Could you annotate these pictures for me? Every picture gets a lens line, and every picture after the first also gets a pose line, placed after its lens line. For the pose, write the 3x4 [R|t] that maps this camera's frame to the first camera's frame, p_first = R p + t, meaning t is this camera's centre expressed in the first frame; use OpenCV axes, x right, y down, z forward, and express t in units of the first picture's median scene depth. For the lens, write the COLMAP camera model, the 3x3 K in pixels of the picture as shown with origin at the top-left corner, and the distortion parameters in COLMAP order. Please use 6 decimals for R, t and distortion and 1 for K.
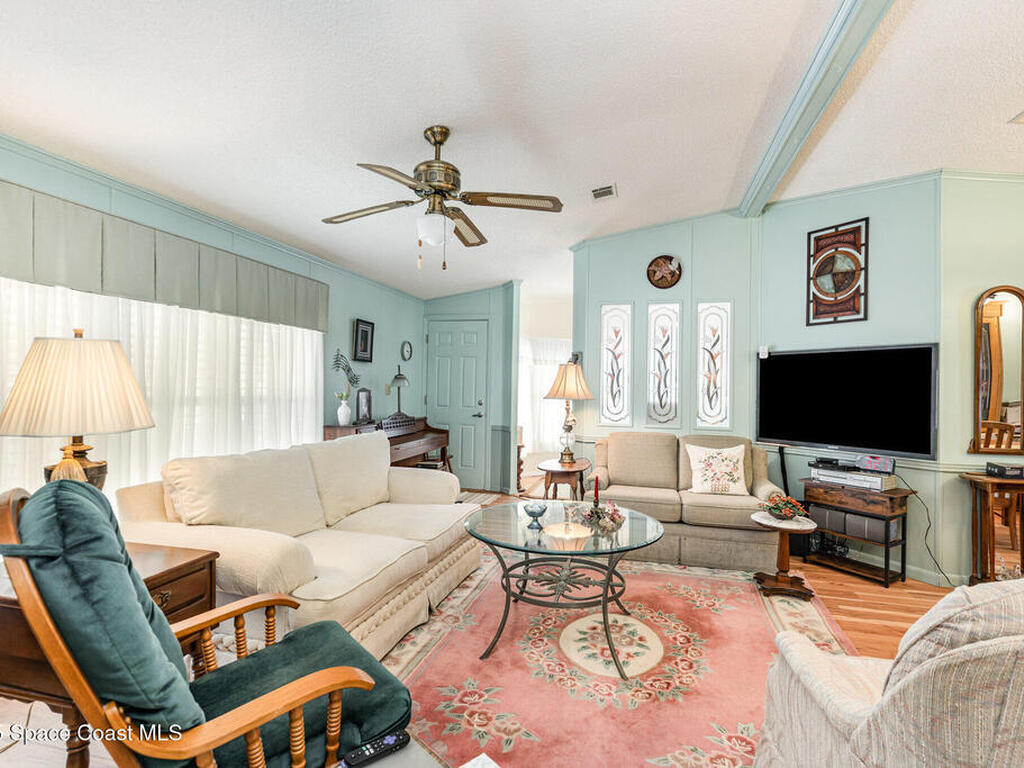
lens RADIAL K [[539.3, 0, 507.4], [0, 539.3, 386.1], [0, 0, 1]] dist [-0.004882, -0.000460]
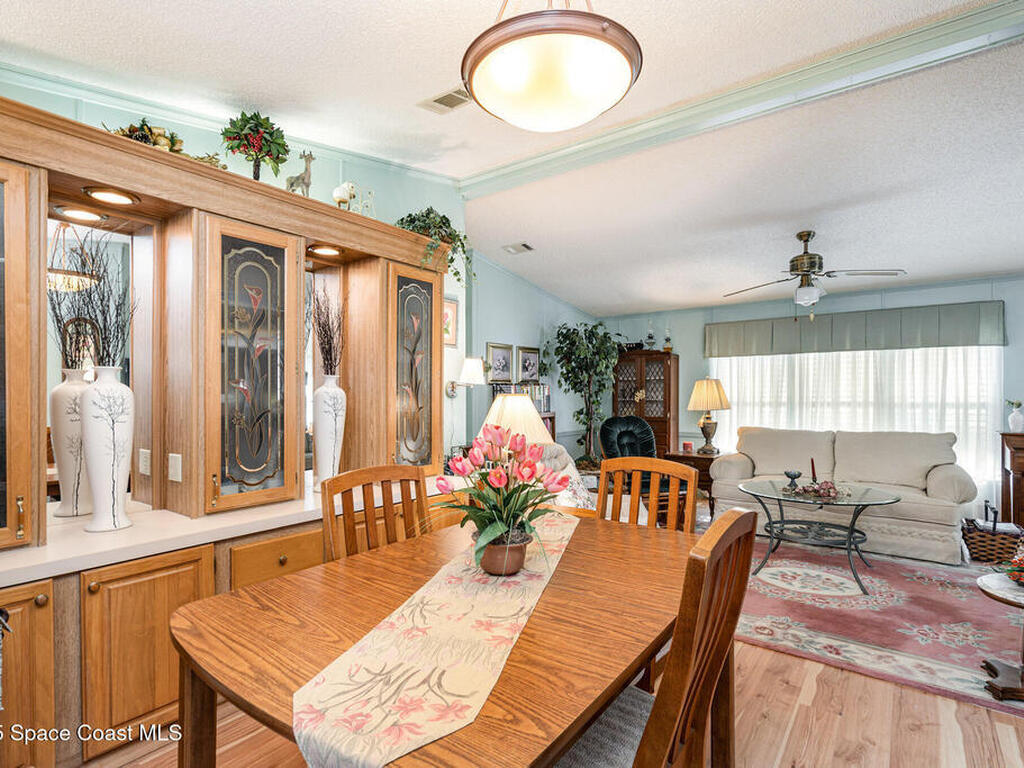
lens RADIAL K [[539.3, 0, 507.4], [0, 539.3, 386.1], [0, 0, 1]] dist [-0.004882, -0.000460]
pose [[-0.362160, -0.020829, -0.931883, 1.681933], [-0.007509, 0.999783, -0.019428, 0.015205], [0.932086, -0.000039, -0.362238, 0.760015]]
